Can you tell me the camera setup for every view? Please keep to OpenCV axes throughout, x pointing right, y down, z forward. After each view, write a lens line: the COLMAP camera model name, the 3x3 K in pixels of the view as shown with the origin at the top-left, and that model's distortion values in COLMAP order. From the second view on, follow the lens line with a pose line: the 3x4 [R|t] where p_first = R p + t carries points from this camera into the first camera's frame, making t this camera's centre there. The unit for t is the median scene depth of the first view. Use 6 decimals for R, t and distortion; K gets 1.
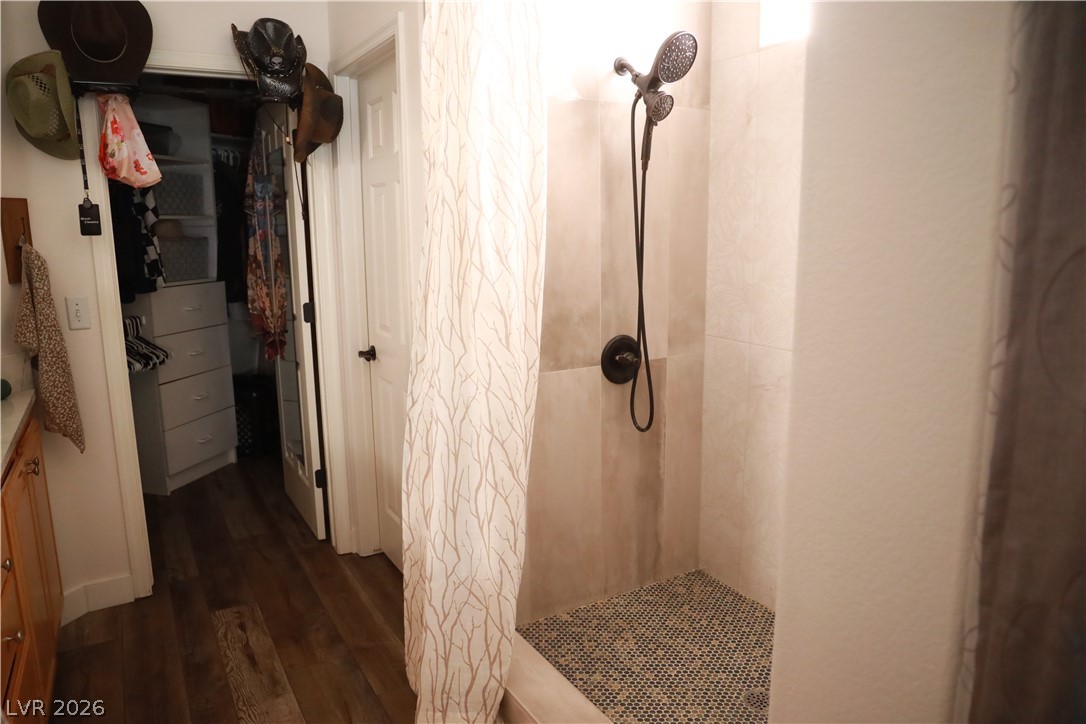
lens RADIAL K [[742.8, 0, 543.0], [0, 742.8, 362.0], [0, 0, 1]] dist [-0.094263, 0.065331]
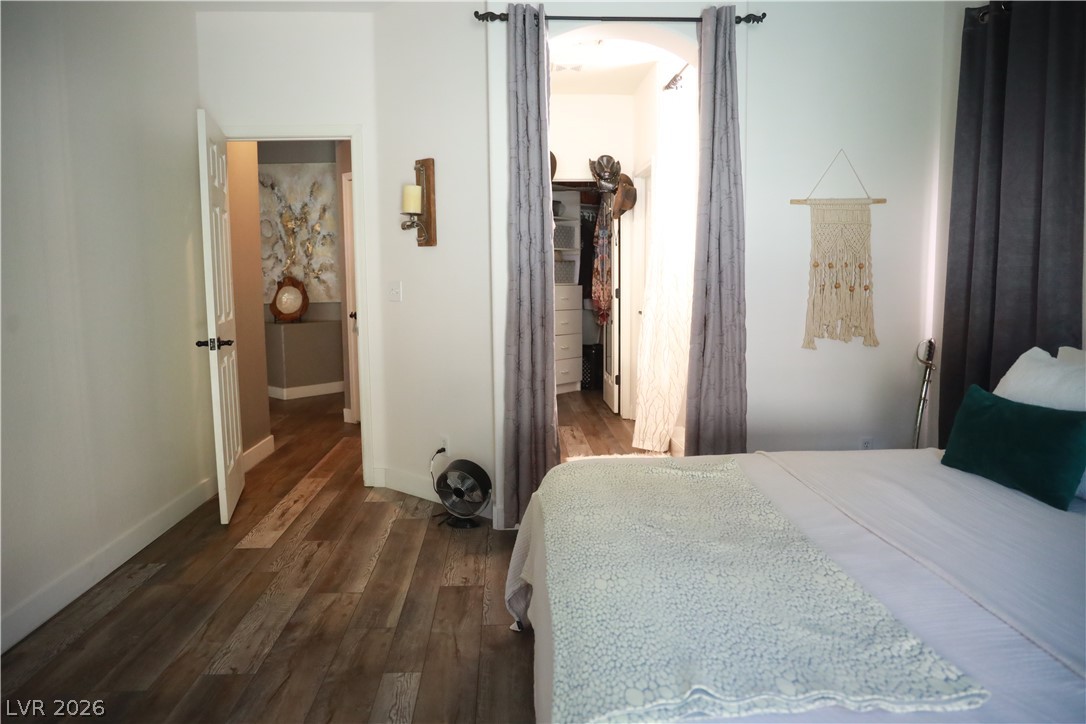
lens RADIAL K [[742.8, 0, 543.0], [0, 742.8, 362.0], [0, 0, 1]] dist [-0.094263, 0.065331]
pose [[0.887385, 0.053782, -0.457882, 0.411745], [-0.085037, 0.995226, -0.047905, 0.220810], [0.453120, 0.081447, 0.887721, -0.820628]]
